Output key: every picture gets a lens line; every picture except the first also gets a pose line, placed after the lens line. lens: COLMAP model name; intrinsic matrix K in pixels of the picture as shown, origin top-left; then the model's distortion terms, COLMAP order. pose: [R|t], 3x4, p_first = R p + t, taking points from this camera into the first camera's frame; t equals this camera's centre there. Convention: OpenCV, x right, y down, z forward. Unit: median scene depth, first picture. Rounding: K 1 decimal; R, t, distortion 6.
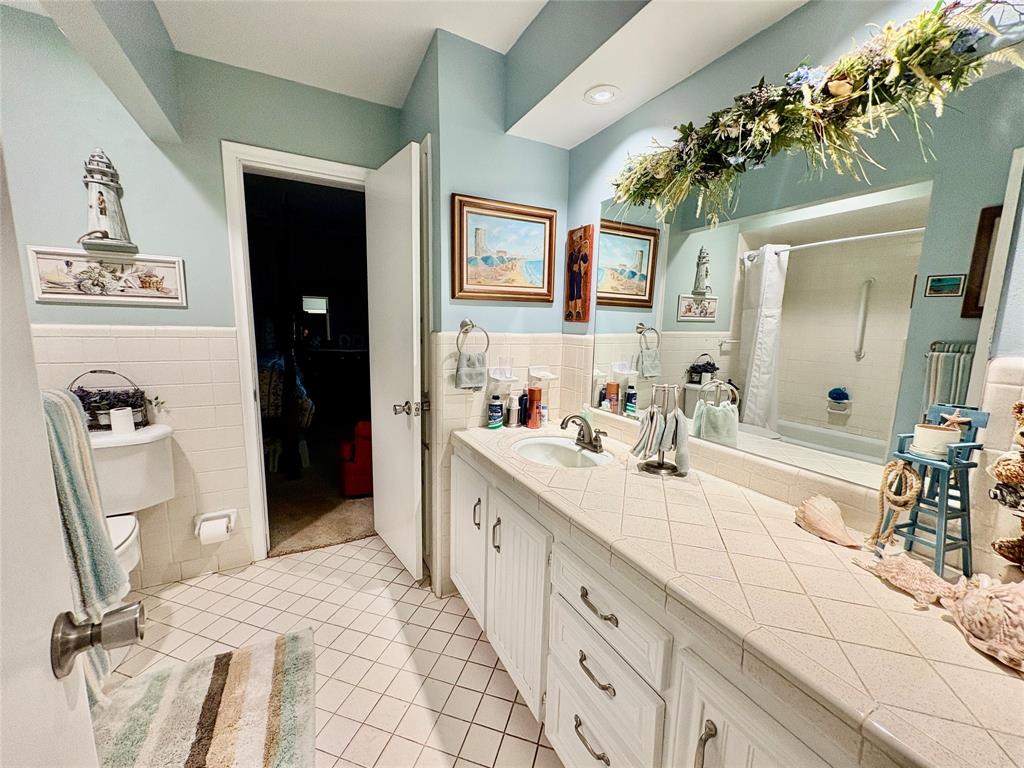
lens RADIAL K [[409.9, 0, 511.4], [0, 409.9, 383.3], [0, 0, 1]] dist [0.000085, -0.000127]
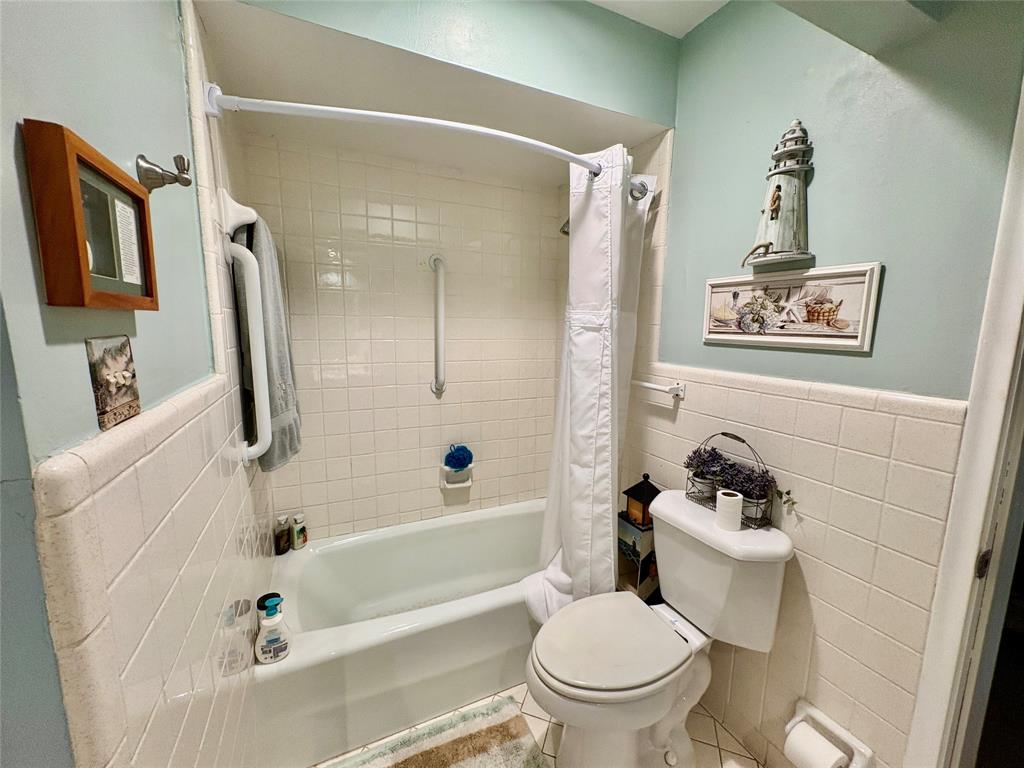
lens RADIAL K [[409.9, 0, 510.4], [0, 409.9, 384.7], [0, 0, 1]] dist [0.000085, -0.000127]
pose [[-0.058801, 0.122315, -0.990748, -0.242300], [-0.163669, 0.977854, 0.130437, -0.148988], [0.984761, 0.169825, -0.037480, 0.604167]]
